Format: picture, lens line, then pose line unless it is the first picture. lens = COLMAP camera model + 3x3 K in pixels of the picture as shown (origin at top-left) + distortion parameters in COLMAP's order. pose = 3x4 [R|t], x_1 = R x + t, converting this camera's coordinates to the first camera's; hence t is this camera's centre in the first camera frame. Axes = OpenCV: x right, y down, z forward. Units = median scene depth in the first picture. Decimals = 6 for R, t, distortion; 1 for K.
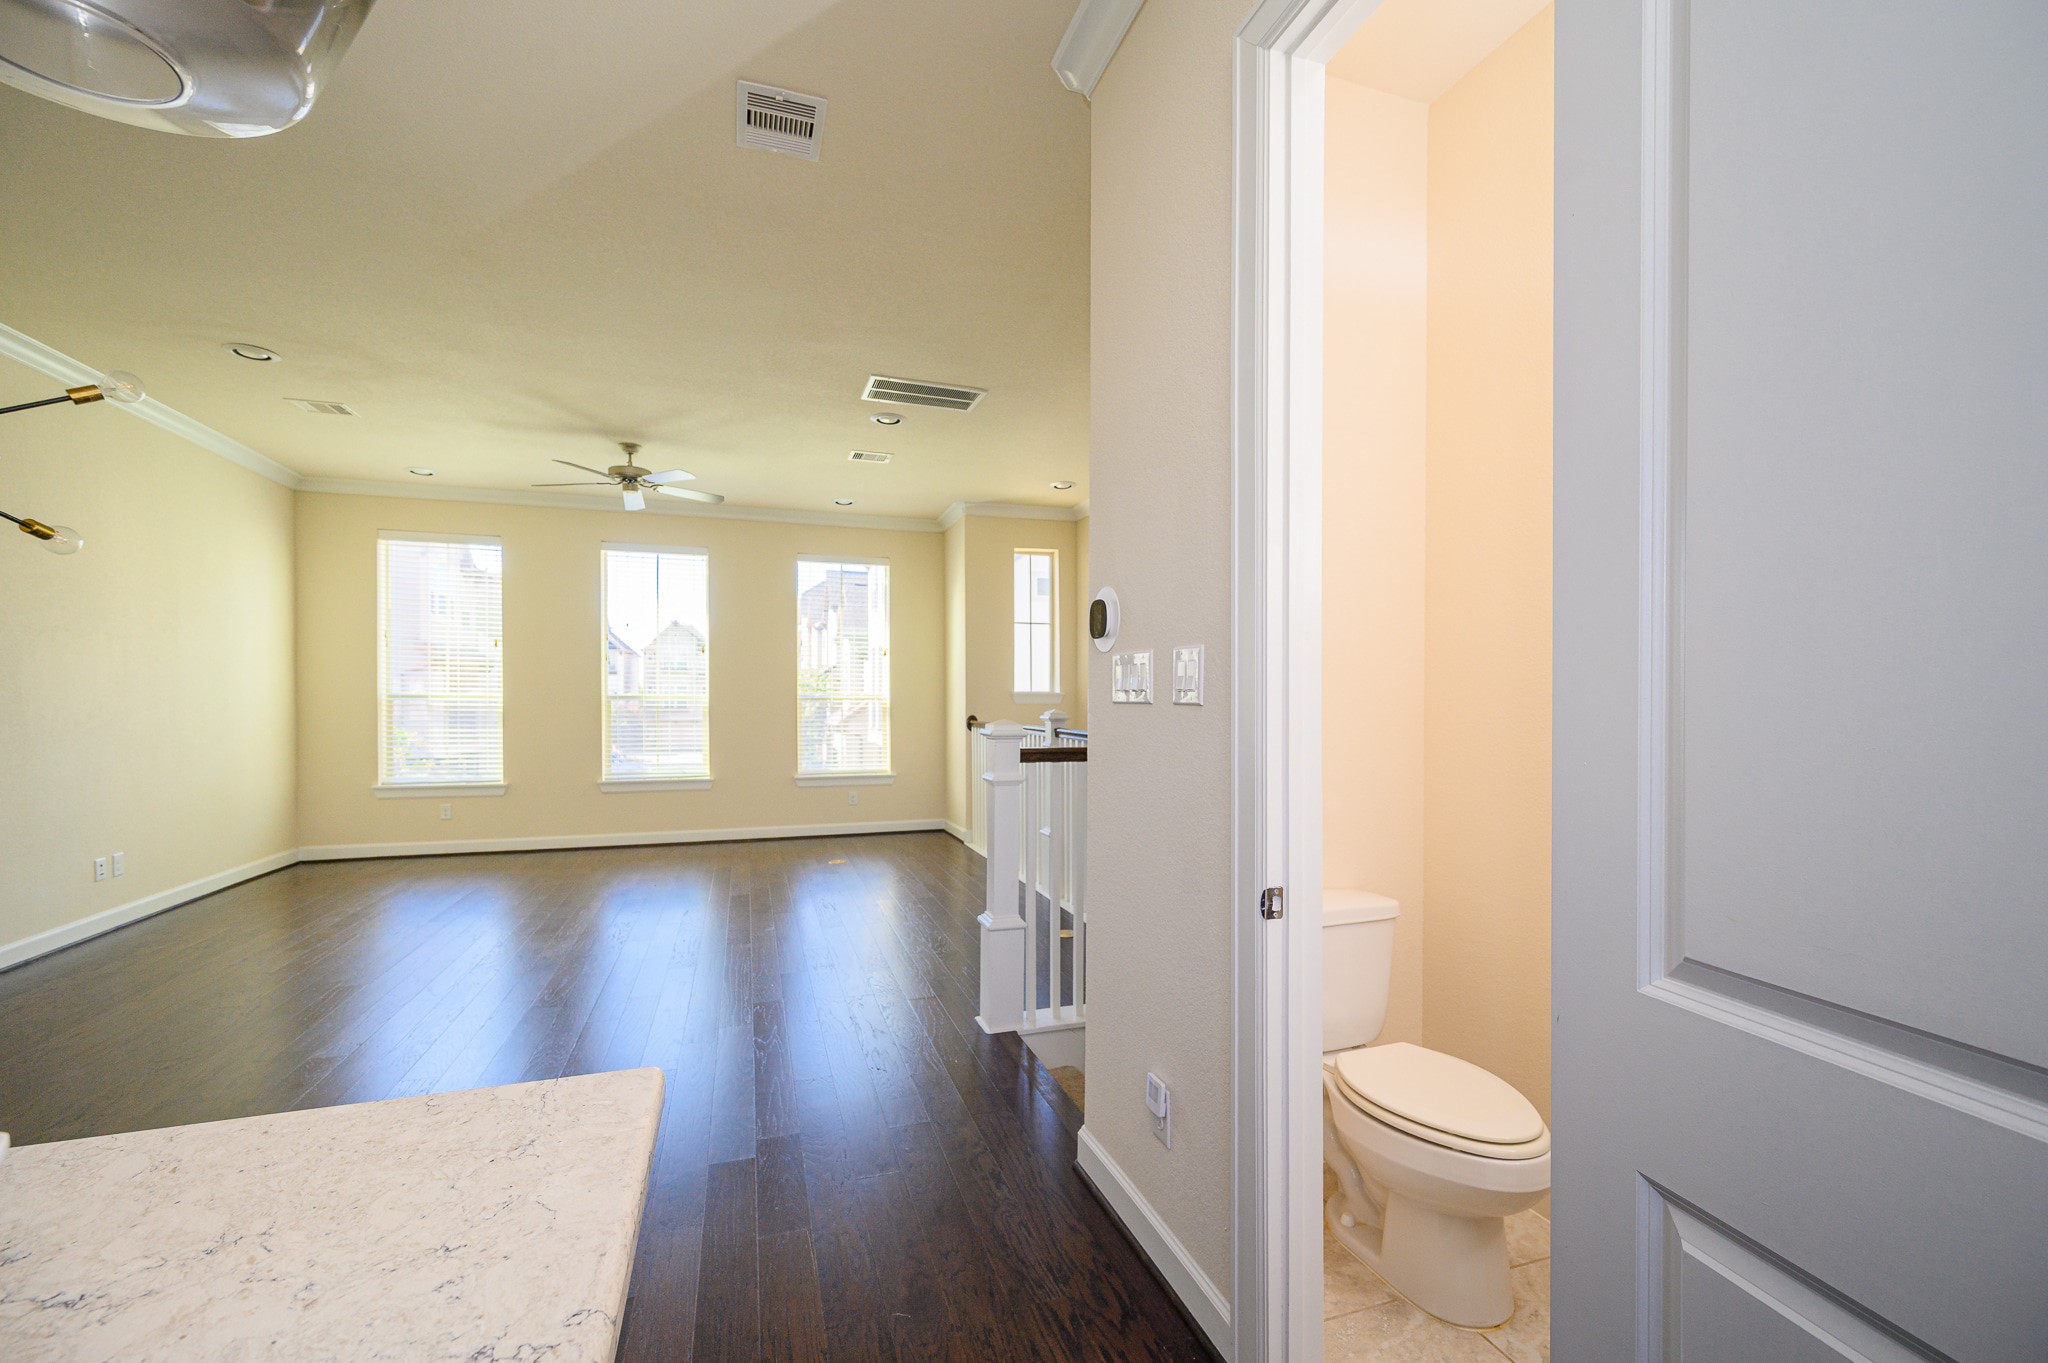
lens RADIAL K [[833.7, 0, 1024.2], [0, 833.7, 692.6], [0, 0, 1]] dist [0.002341, 0.001241]
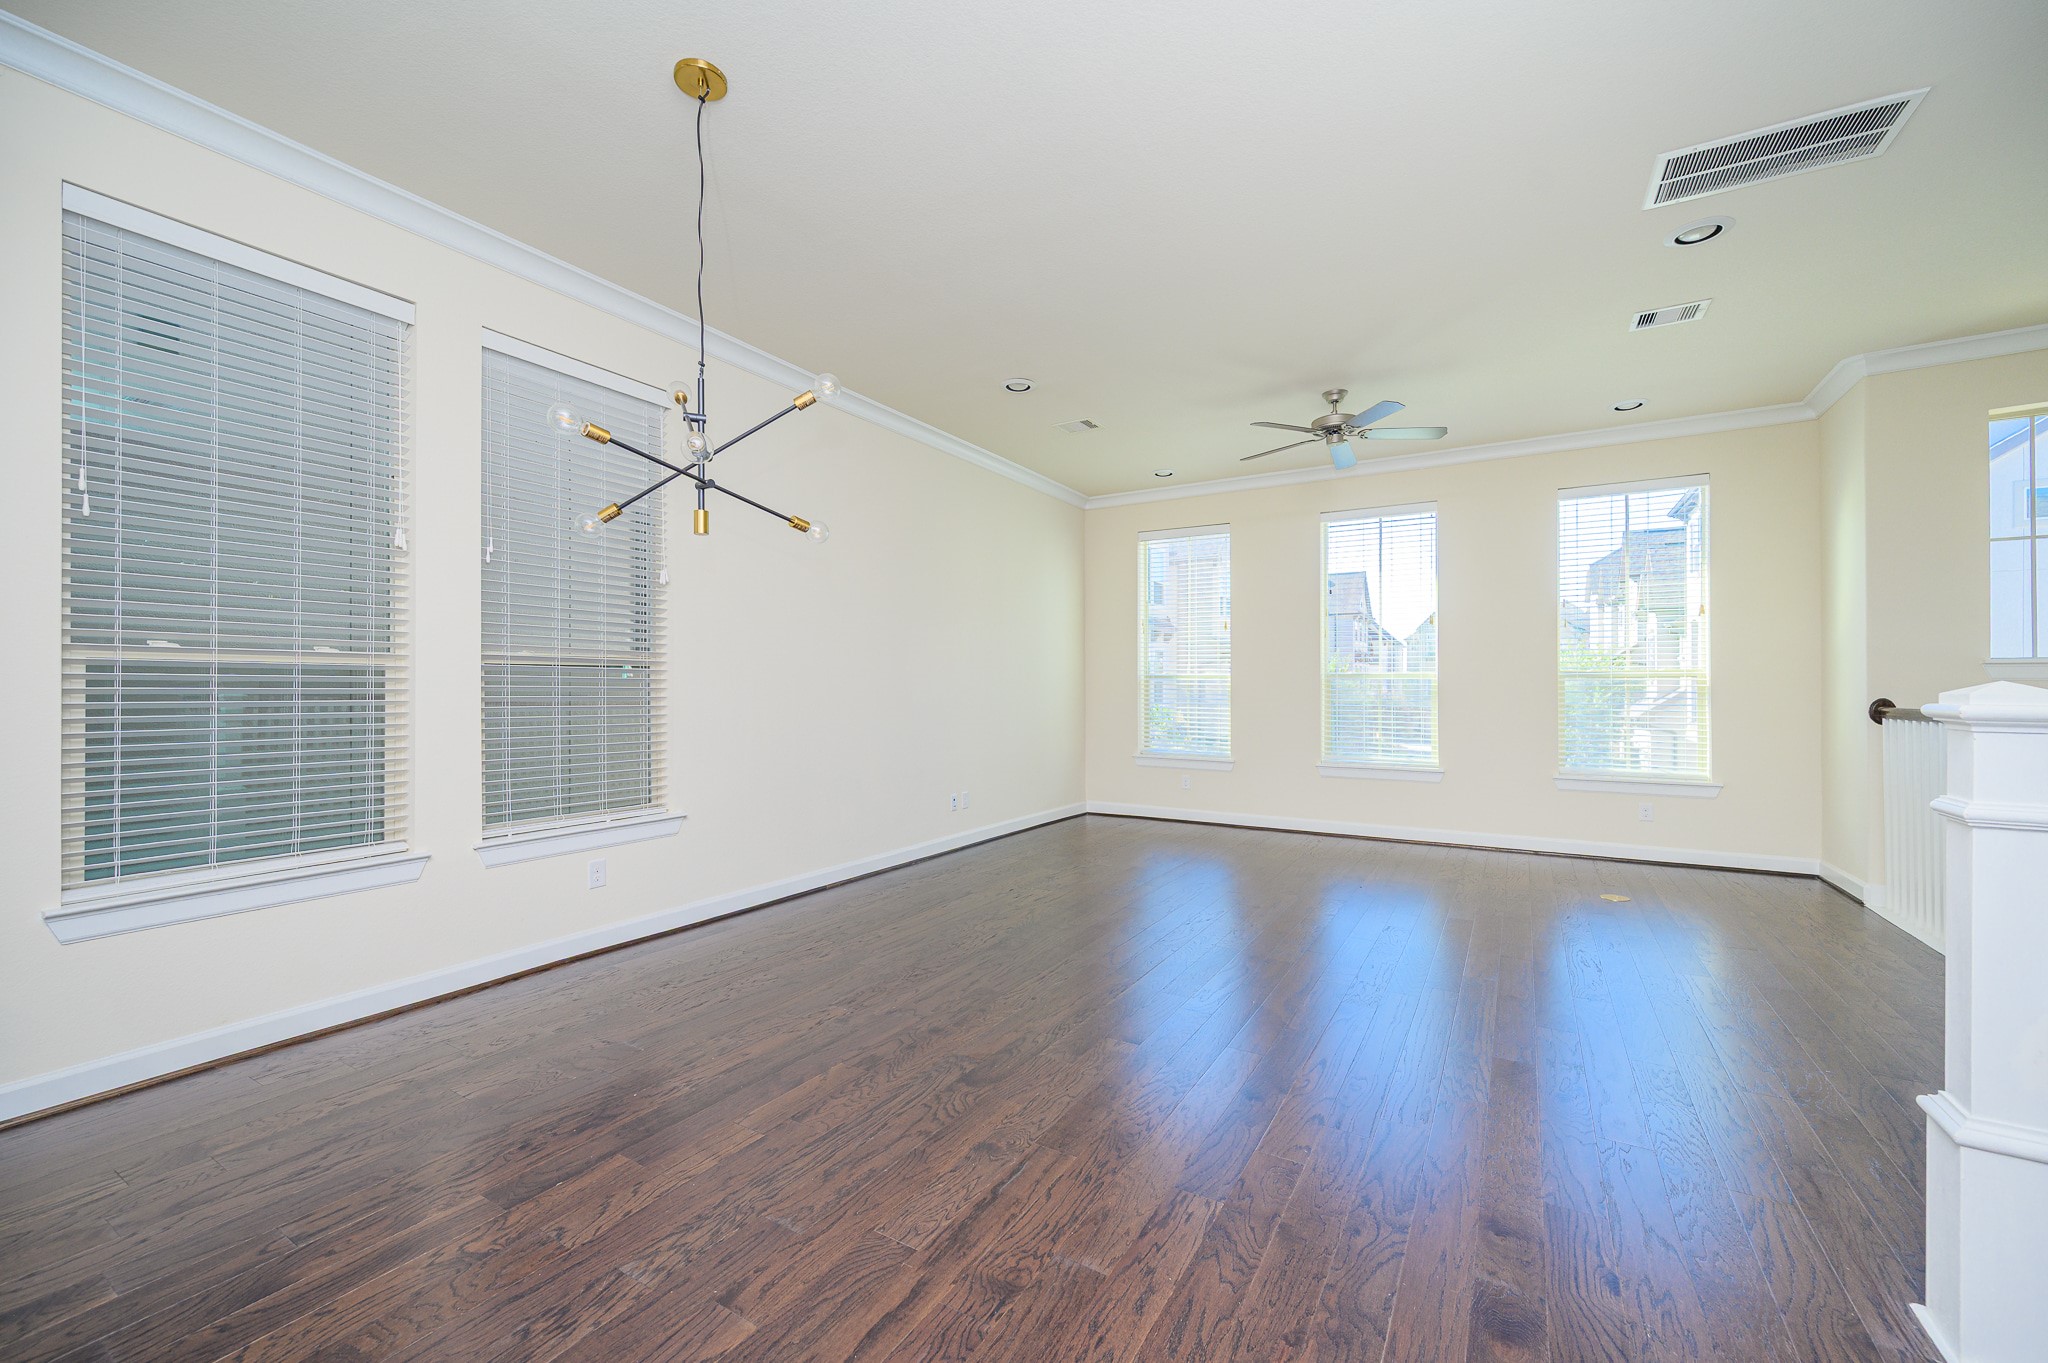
lens RADIAL K [[833.7, 0, 1011.2], [0, 833.7, 689.5], [0, 0, 1]] dist [0.002341, 0.001241]
pose [[0.648799, -0.000610, -0.760960, -0.013044], [0.008859, 0.999938, 0.006751, 0.014536], [0.760909, -0.011121, 0.648764, 0.146175]]
